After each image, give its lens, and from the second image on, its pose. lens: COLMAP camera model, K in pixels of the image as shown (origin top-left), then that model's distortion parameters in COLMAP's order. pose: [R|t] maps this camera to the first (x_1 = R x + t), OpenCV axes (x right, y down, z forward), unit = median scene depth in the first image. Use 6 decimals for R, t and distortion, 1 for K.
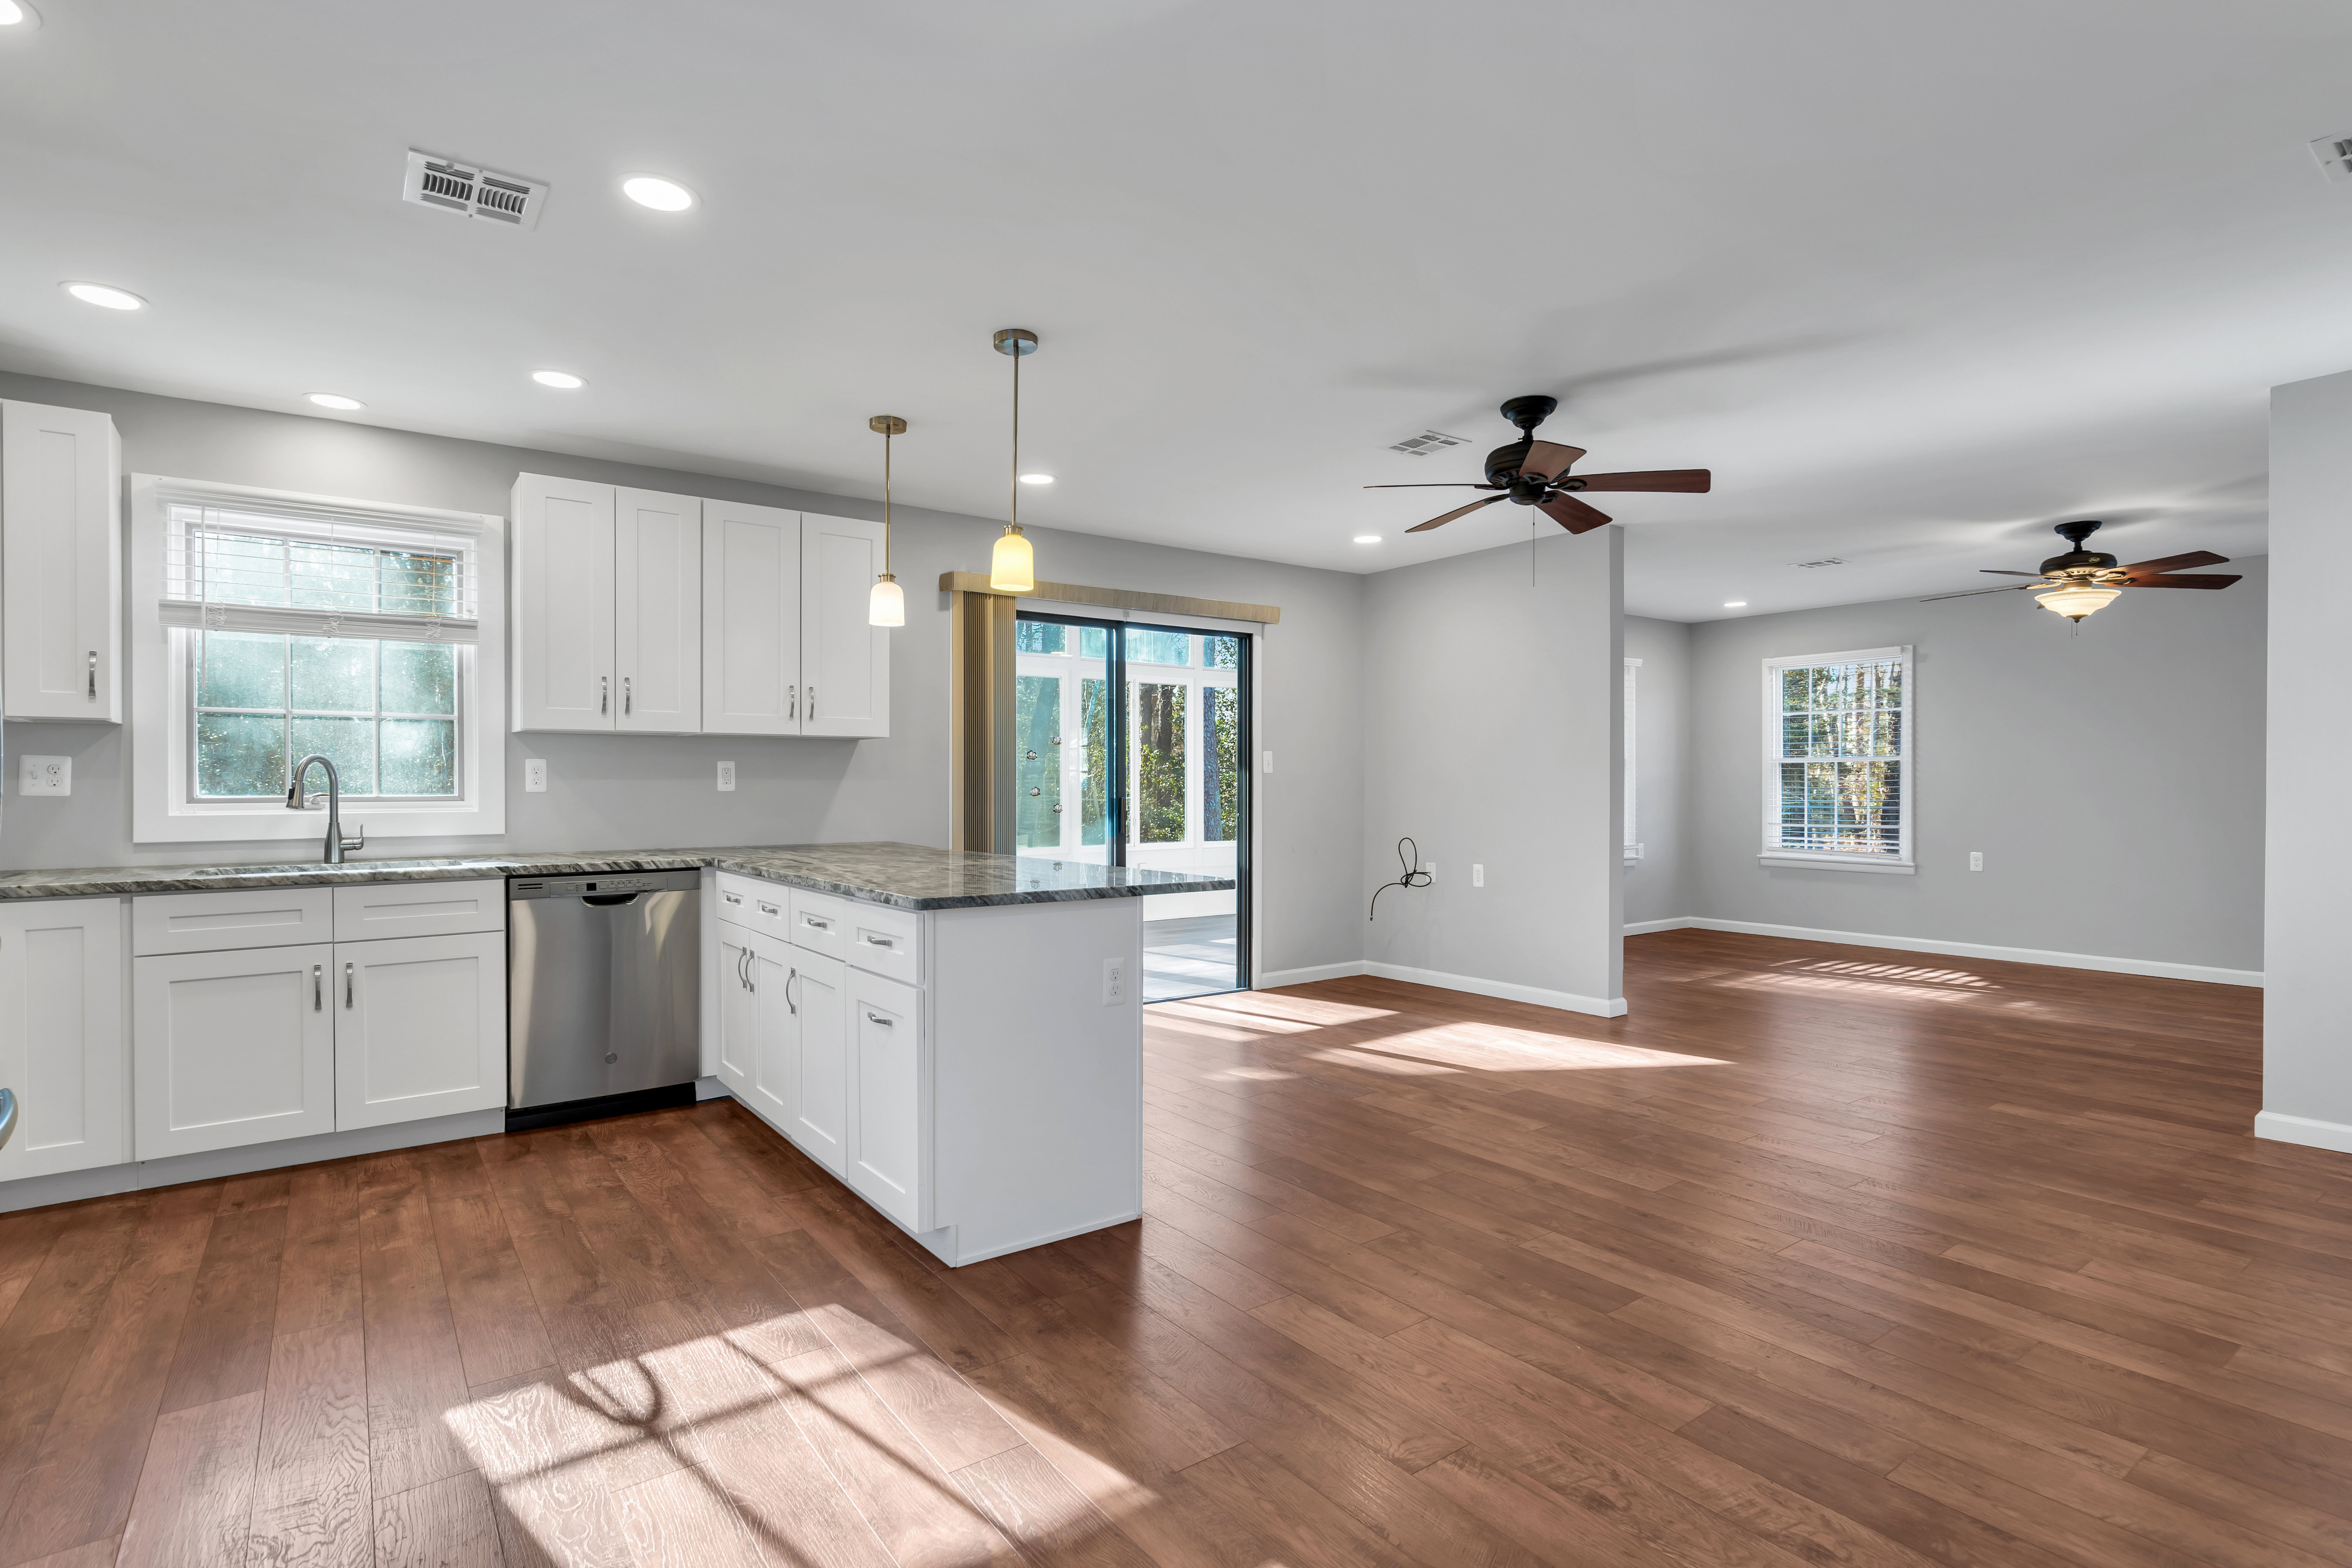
lens RADIAL K [[1137.8, 0, 1167.9], [0, 1137.8, 789.6], [0, 0, 1]] dist [0.000577, 0.000385]
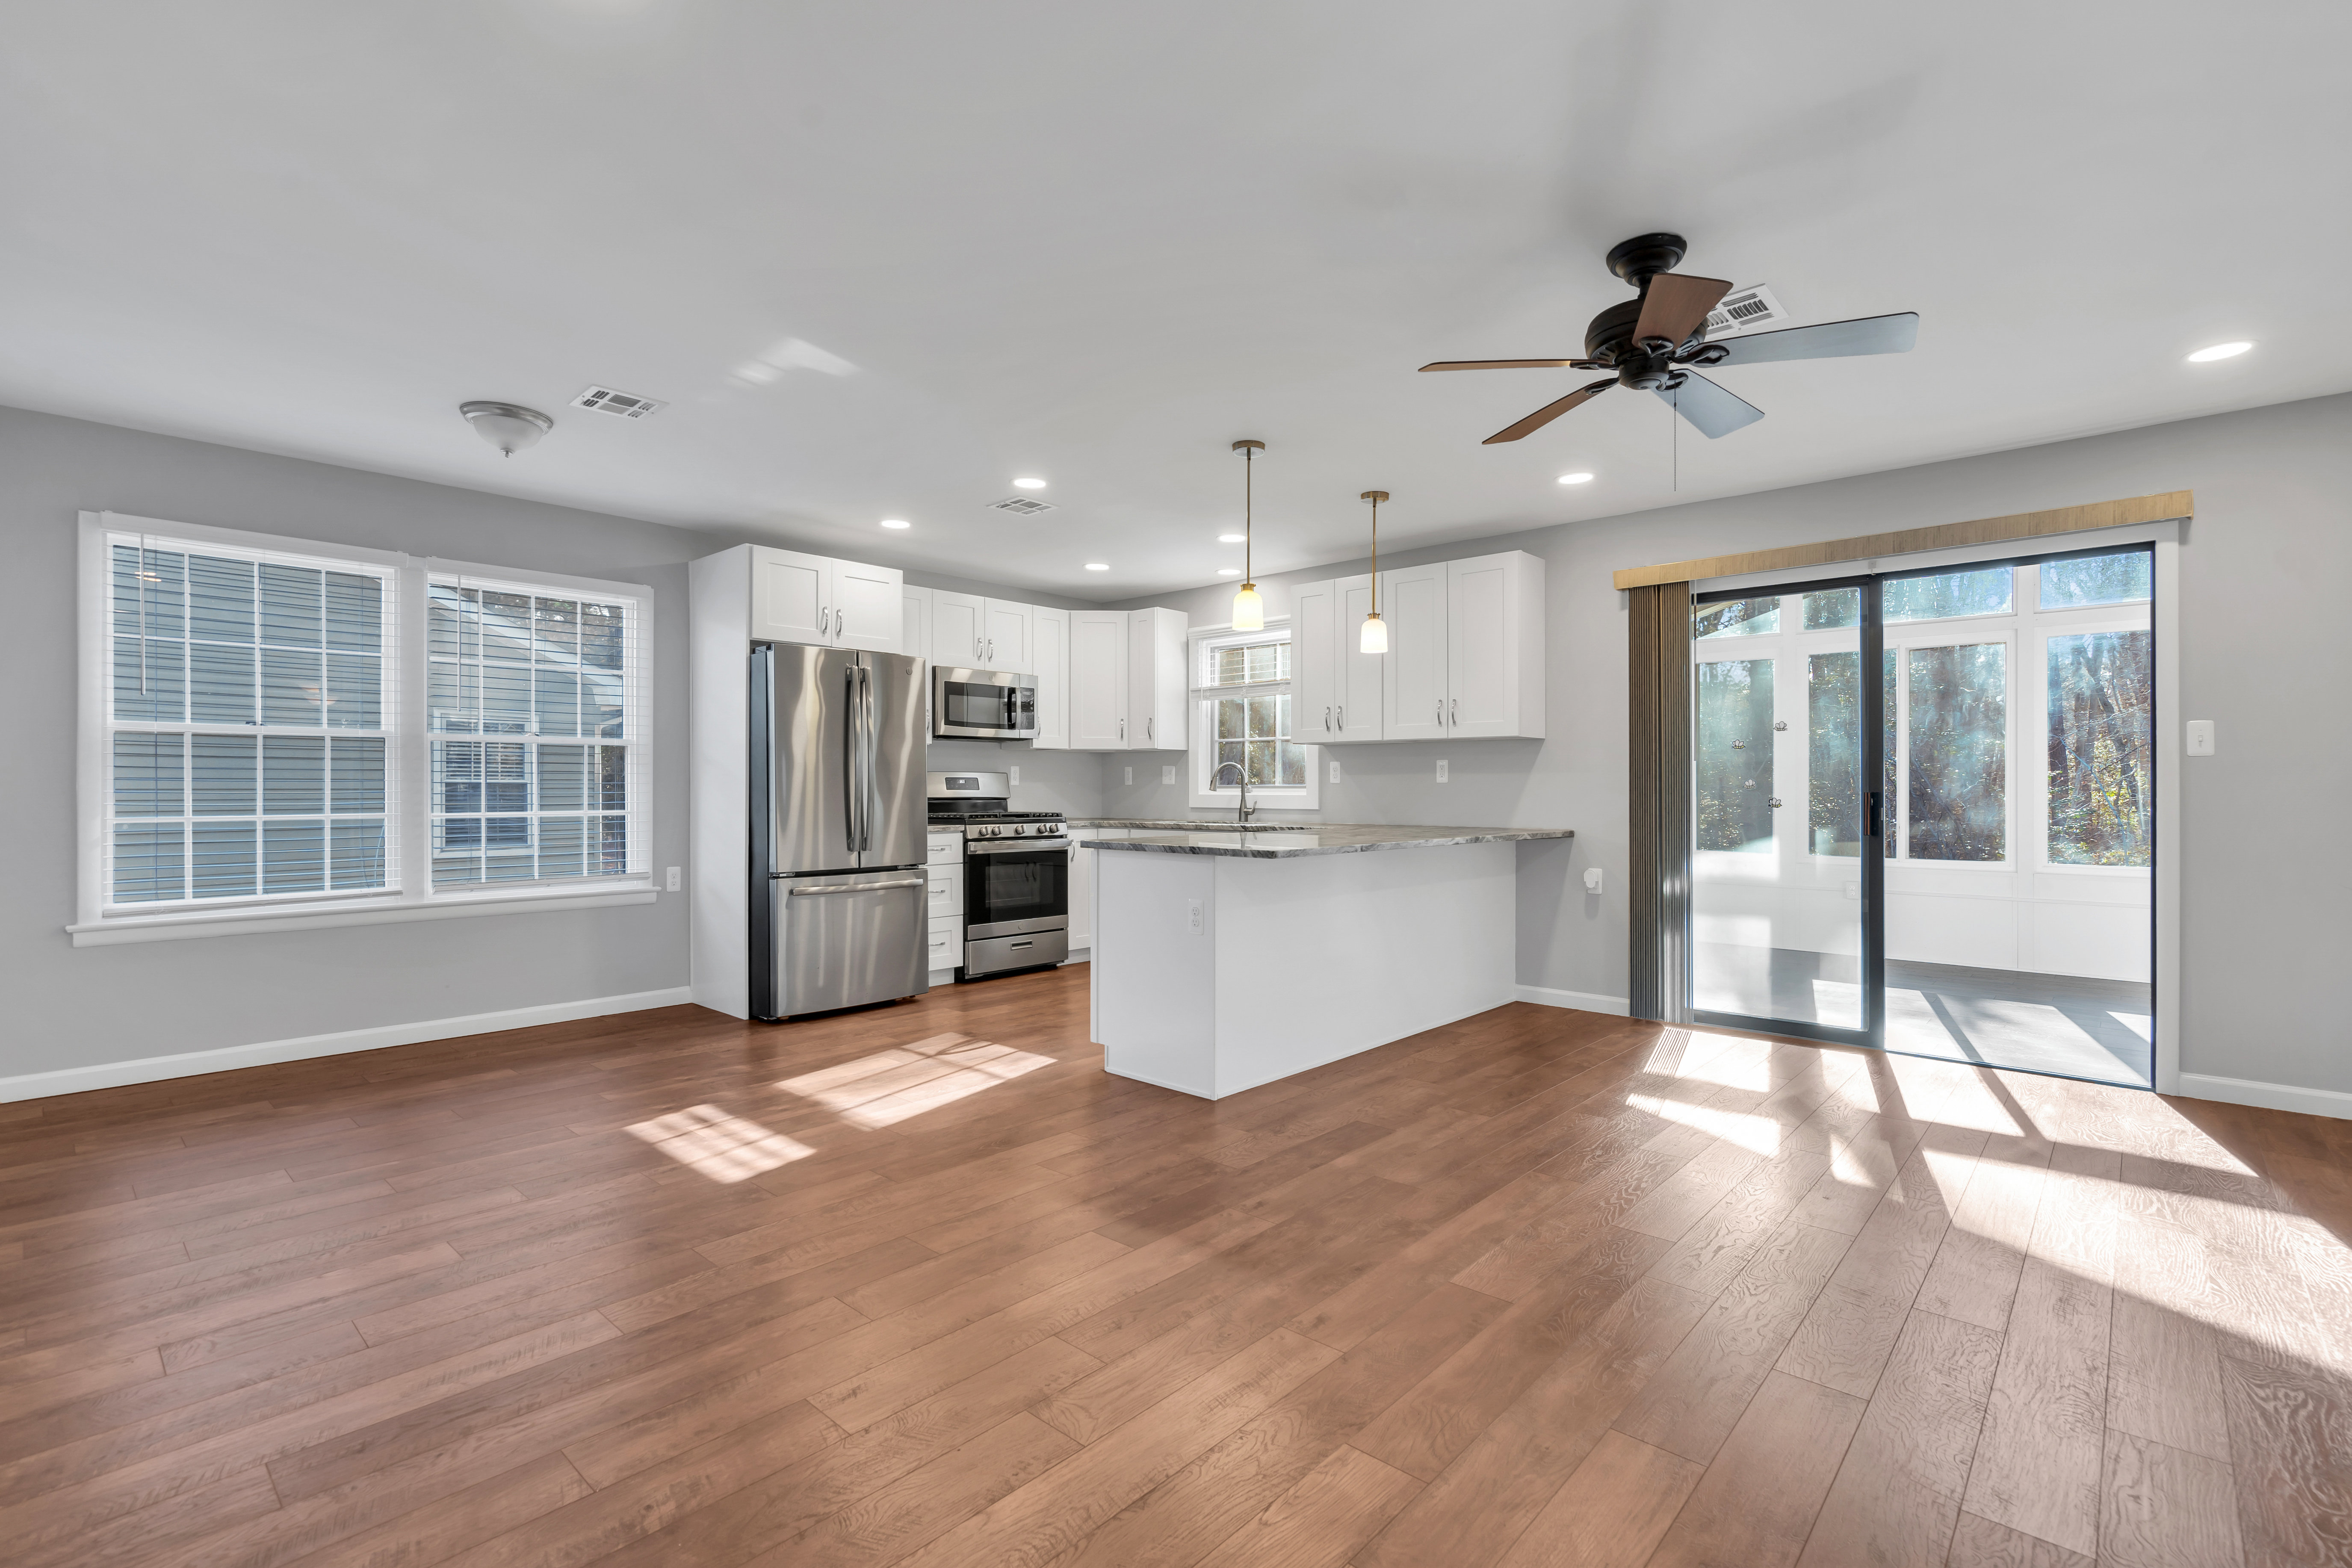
lens RADIAL K [[1065.0, 0, 1172.7], [0, 1065.0, 789.6], [0, 0, 1]] dist [-0.001583, 0.000384]
pose [[0.199102, 0.002618, -0.979975, 0.824695], [-0.006062, 0.999981, 0.001440, 0.010327], [0.979960, 0.005654, 0.199114, 0.494443]]
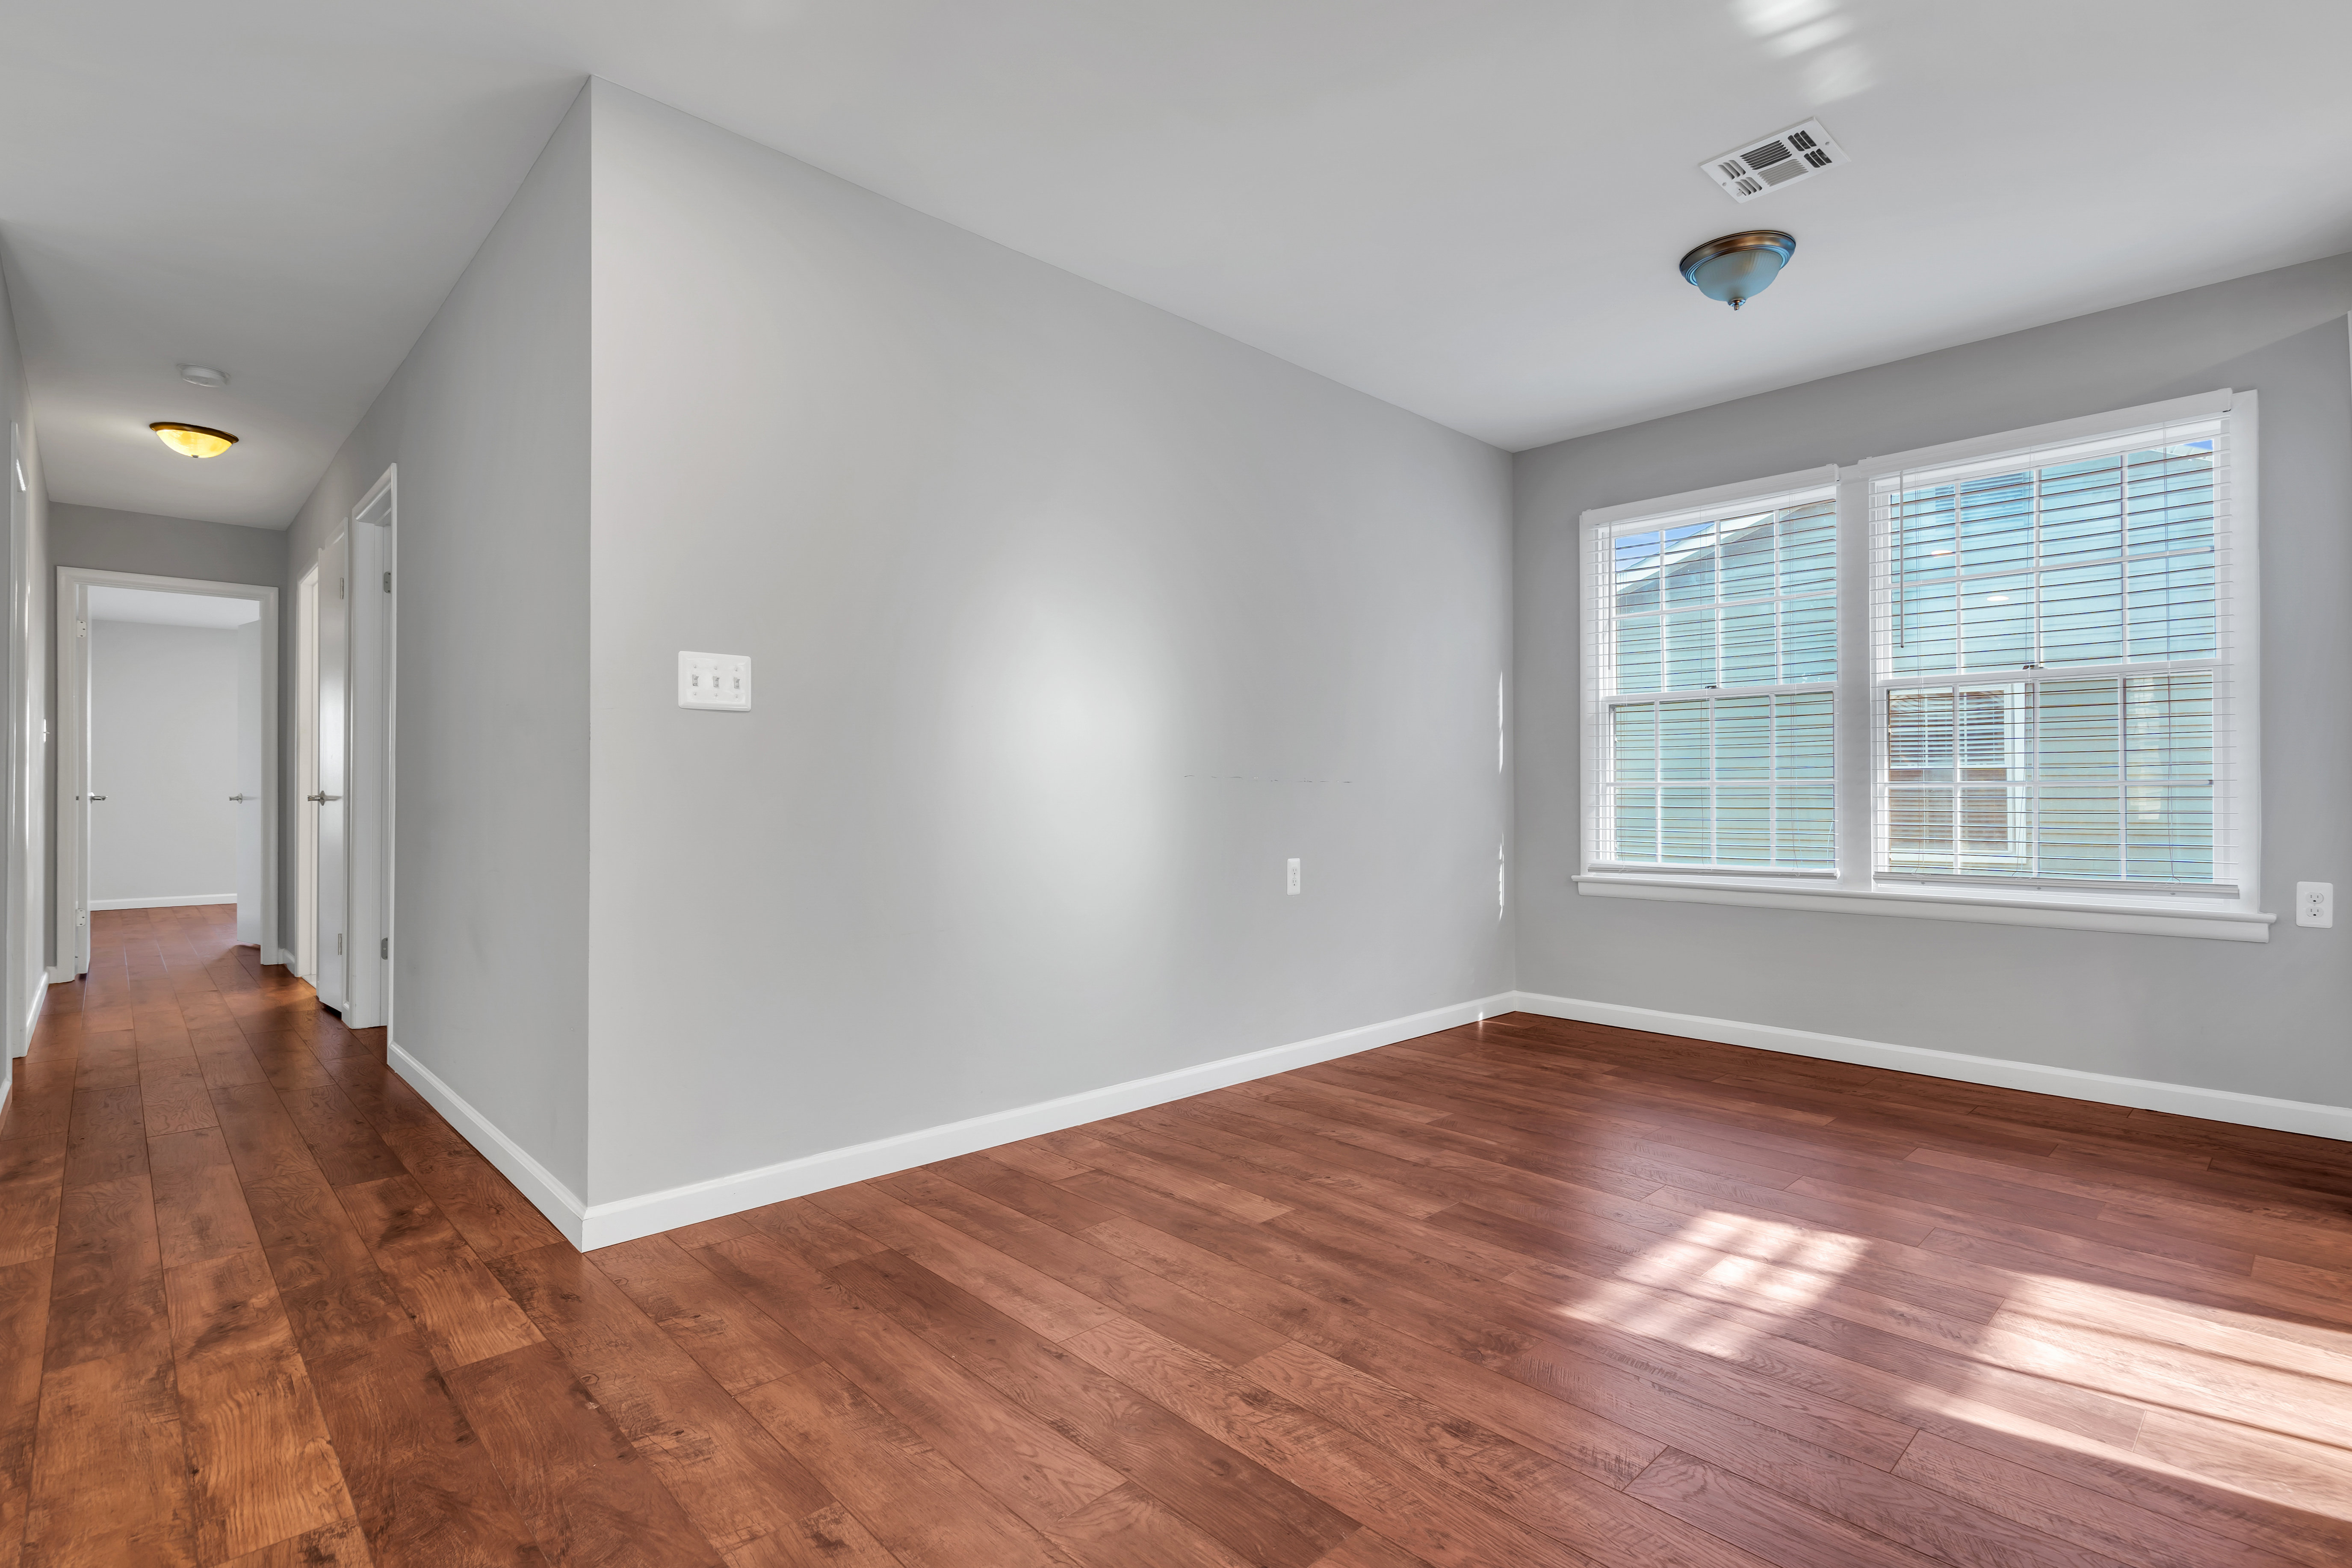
lens RADIAL K [[1121.1, 0, 1176.0], [0, 1121.1, 784.0], [0, 0, 1]] dist [0.009067, 0.000215]
pose [[-0.991362, 0.001034, -0.131153, 0.305961], [0.001522, 0.999992, -0.003619, 0.044825], [0.131149, -0.003787, -0.991355, 0.791361]]
